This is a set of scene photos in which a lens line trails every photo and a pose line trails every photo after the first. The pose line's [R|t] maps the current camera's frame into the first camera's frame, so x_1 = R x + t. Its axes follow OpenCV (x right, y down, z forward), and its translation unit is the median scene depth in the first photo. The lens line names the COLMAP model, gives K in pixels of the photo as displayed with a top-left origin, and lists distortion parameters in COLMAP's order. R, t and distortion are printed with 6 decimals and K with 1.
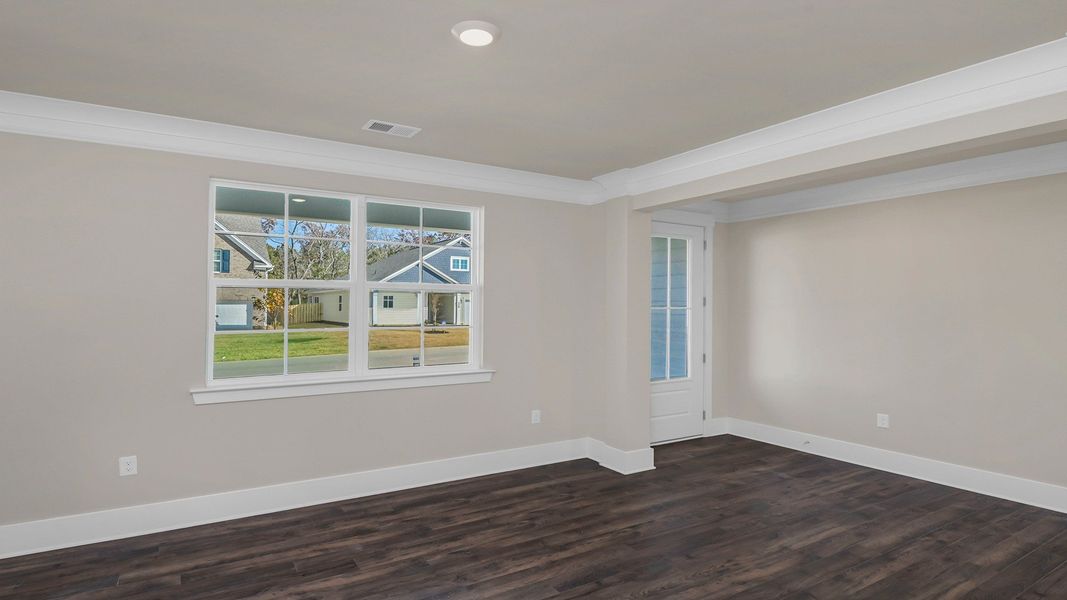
lens RADIAL K [[556.5, 0, 528.0], [0, 556.5, 296.1], [0, 0, 1]] dist [-0.001673, -0.001774]
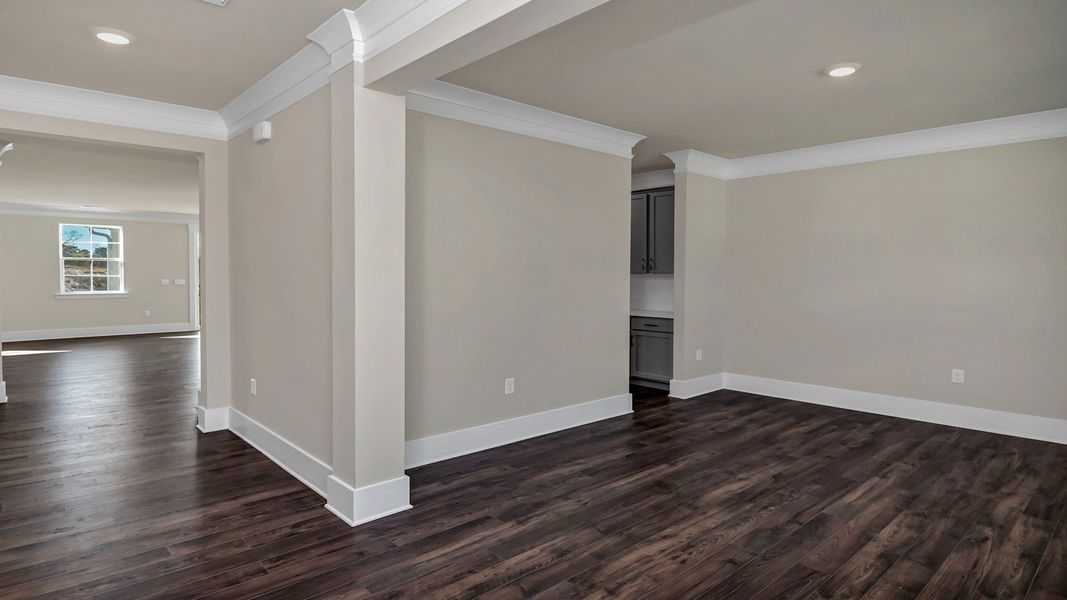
lens RADIAL K [[574.4, 0, 535.3], [0, 574.4, 291.3], [0, 0, 1]] dist [0.007517, 0.001110]
pose [[-0.984303, -0.009285, -0.176242, 0.750989], [-0.012028, 0.999822, 0.014503, 0.077415], [0.176076, 0.016395, -0.984240, 1.842269]]
